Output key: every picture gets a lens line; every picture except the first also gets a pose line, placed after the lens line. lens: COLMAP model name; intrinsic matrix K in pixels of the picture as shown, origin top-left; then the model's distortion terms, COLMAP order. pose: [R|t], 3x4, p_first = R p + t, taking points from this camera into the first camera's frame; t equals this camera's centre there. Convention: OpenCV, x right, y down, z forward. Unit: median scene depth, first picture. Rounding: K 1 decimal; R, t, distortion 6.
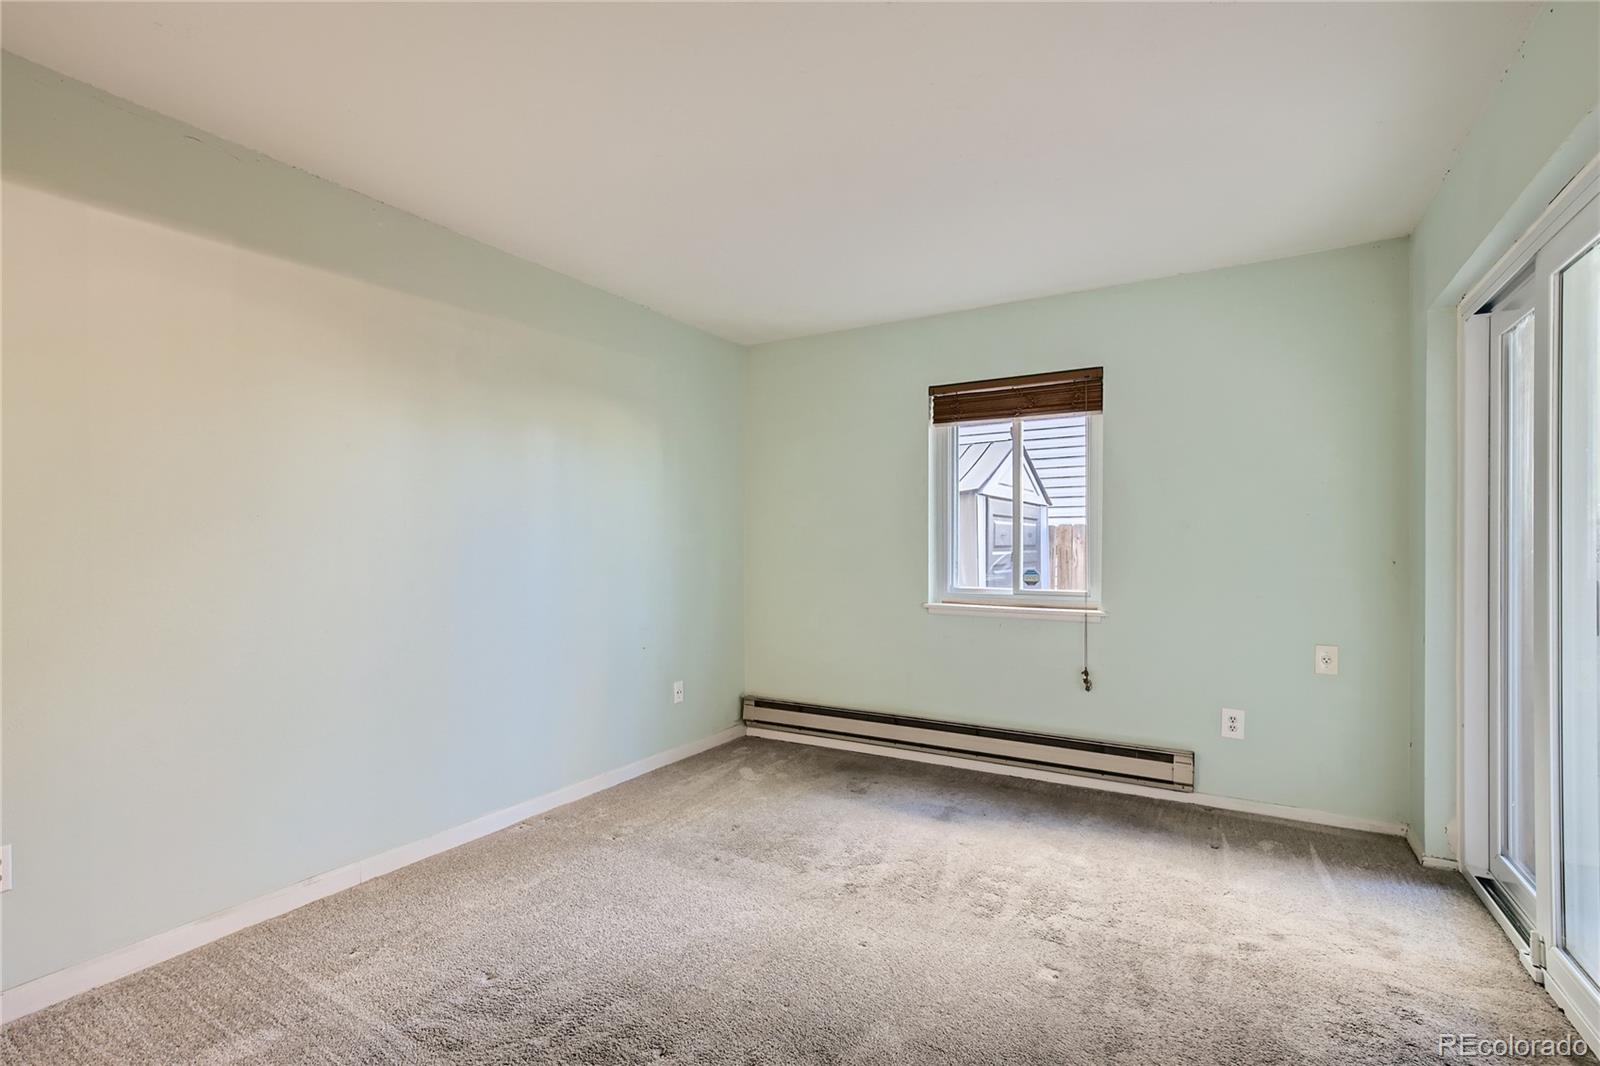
lens RADIAL K [[732.0, 0, 809.8], [0, 732.0, 545.7], [0, 0, 1]] dist [0.000456, 0.005458]
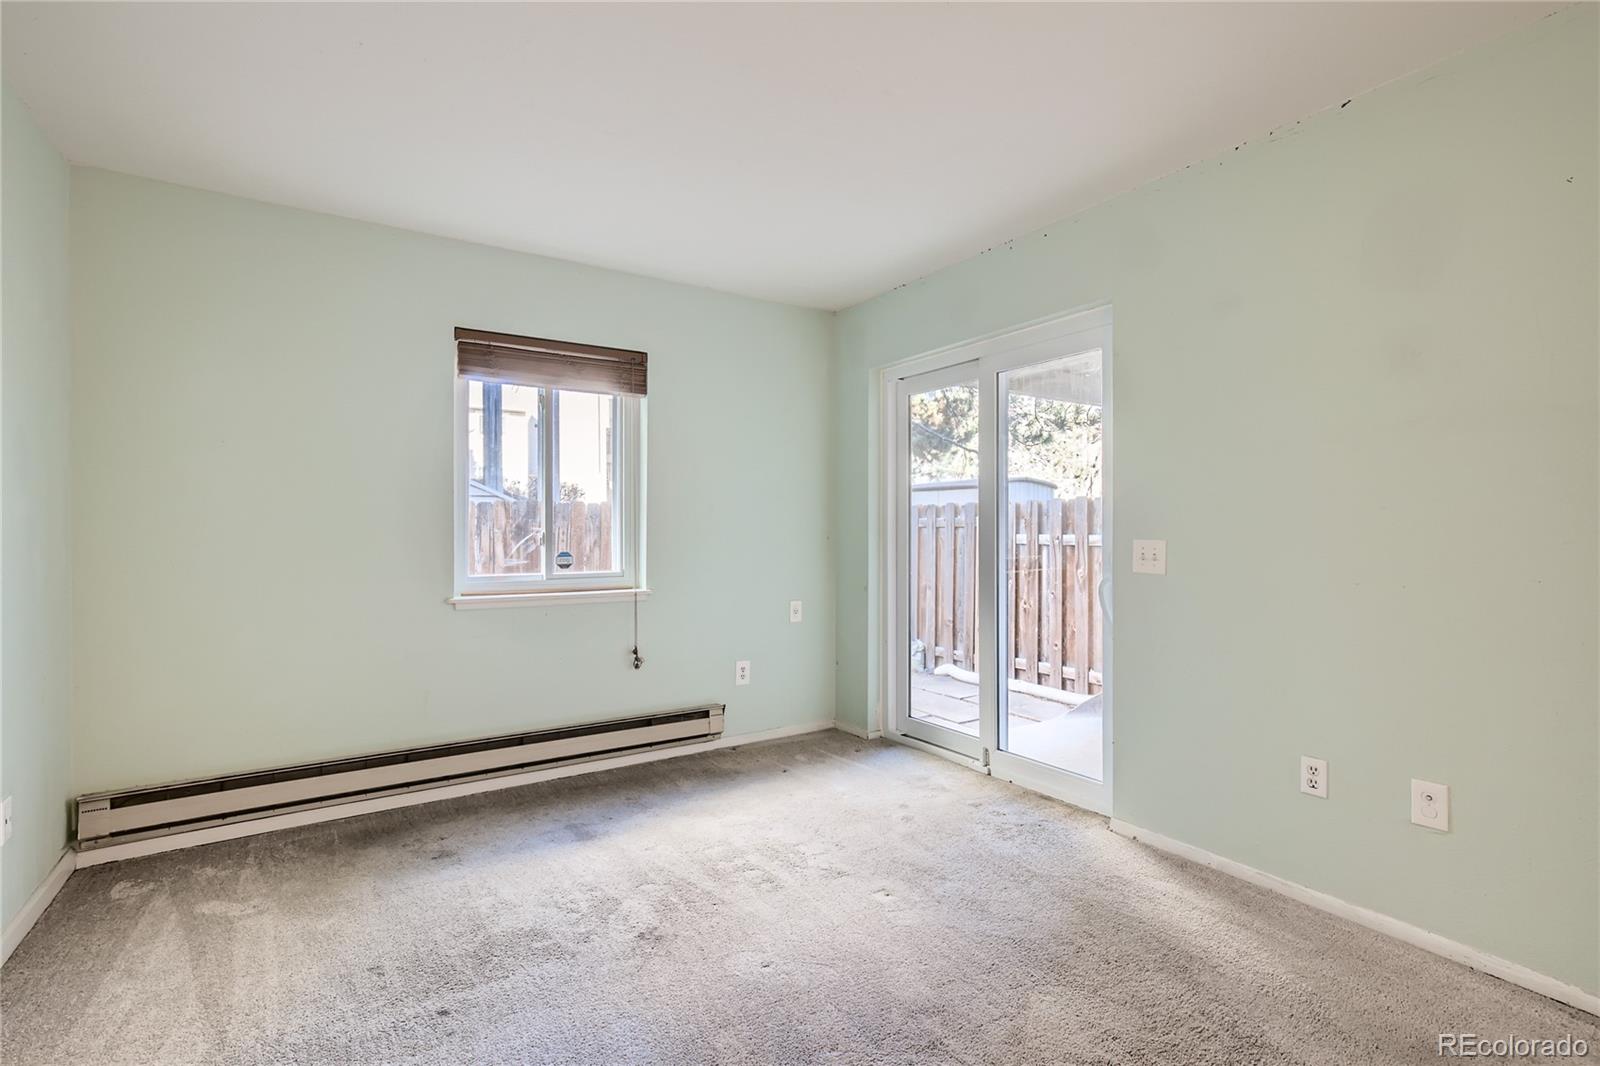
lens RADIAL K [[736.0, 0, 807.6], [0, 736.0, 532.8], [0, 0, 1]] dist [0.001883, 0.004958]
pose [[0.460075, -0.005729, 0.887861, -0.439980], [0.002462, 0.999984, 0.005177, 0.005203], [-0.887877, -0.000196, 0.460082, 0.336362]]
